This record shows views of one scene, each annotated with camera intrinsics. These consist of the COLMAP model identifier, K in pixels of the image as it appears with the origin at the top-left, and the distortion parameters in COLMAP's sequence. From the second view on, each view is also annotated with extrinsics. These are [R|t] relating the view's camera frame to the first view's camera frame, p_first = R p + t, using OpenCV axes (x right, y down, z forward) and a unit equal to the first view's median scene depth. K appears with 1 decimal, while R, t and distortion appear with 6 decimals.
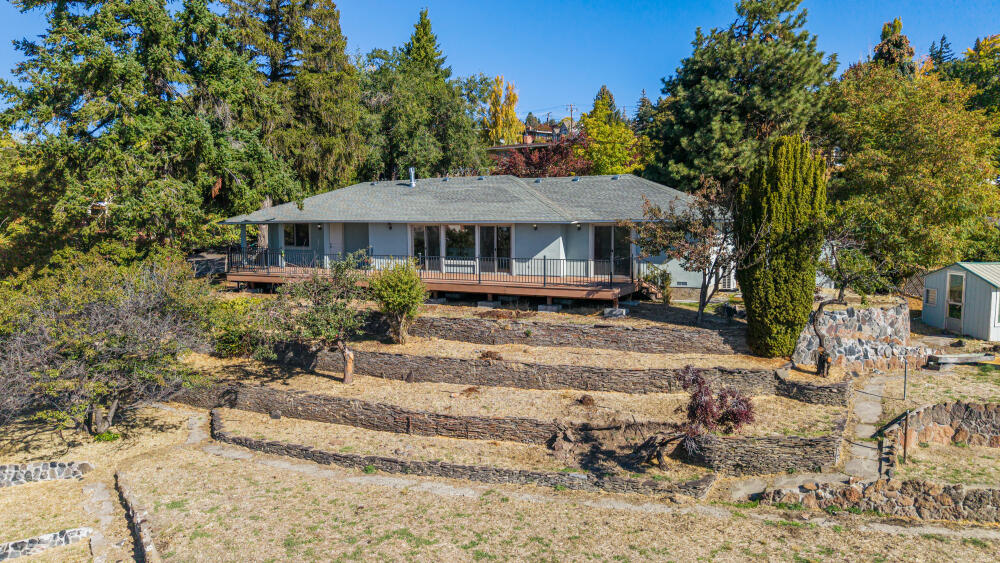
lens RADIAL K [[689.6, 0, 501.3], [0, 689.6, 265.5], [0, 0, 1]] dist [0.000012, 0.000604]
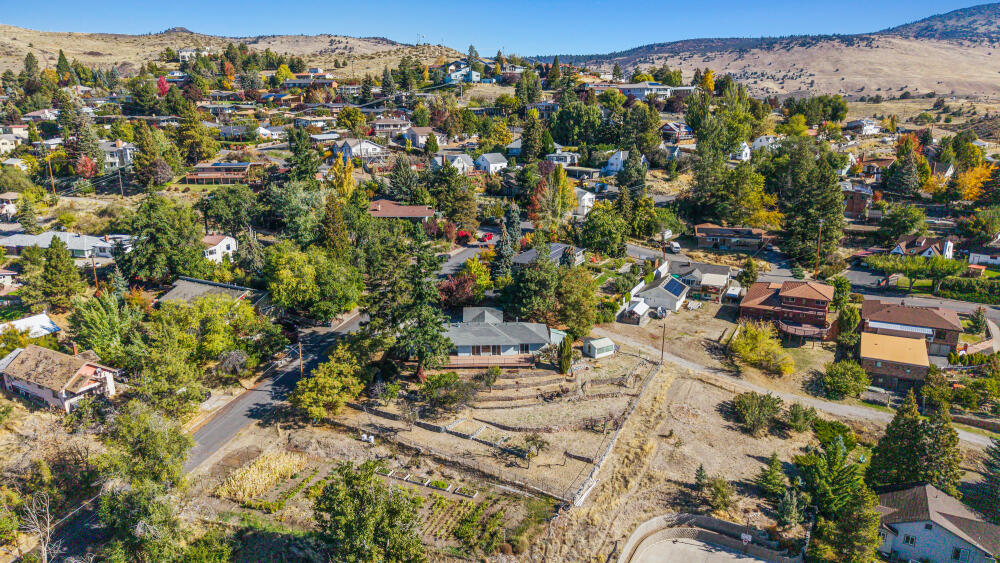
lens RADIAL K [[695.8, 0, 500.0], [0, 695.8, 281.5], [0, 0, 1]] dist [0.034668, -0.000846]
pose [[0.881929, -0.124389, 0.454675, -2.399005], [0.029426, 0.977202, 0.210262, -1.705618], [-0.470464, -0.172057, 0.865483, -3.326496]]
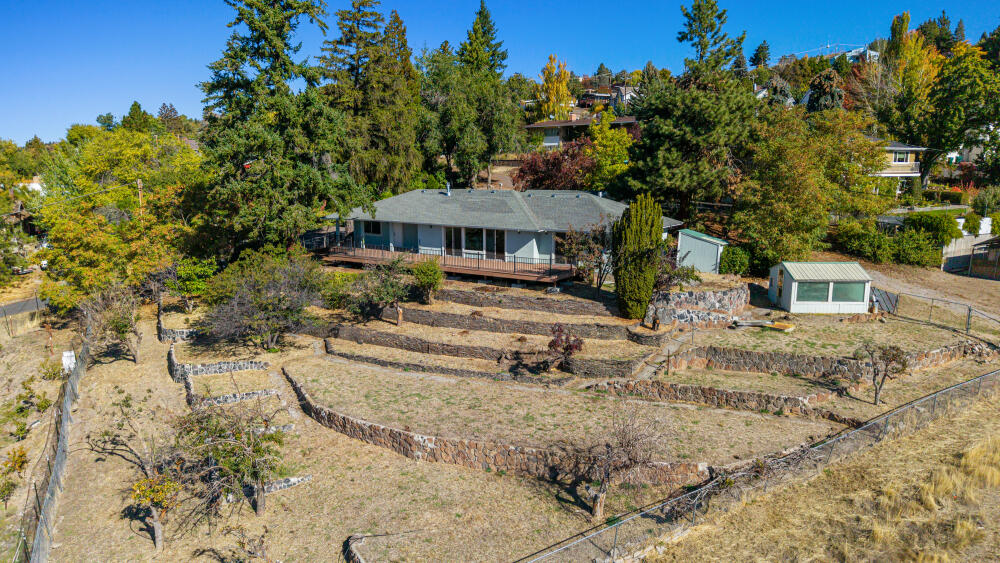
lens RADIAL K [[695.8, 0, 500.0], [0, 695.8, 281.5], [0, 0, 1]] dist [0.034668, -0.000846]
pose [[0.993513, 0.023777, -0.111203, 0.238339], [-0.012499, 0.994804, 0.101037, -0.131861], [0.113027, -0.098991, 0.988648, -0.754337]]
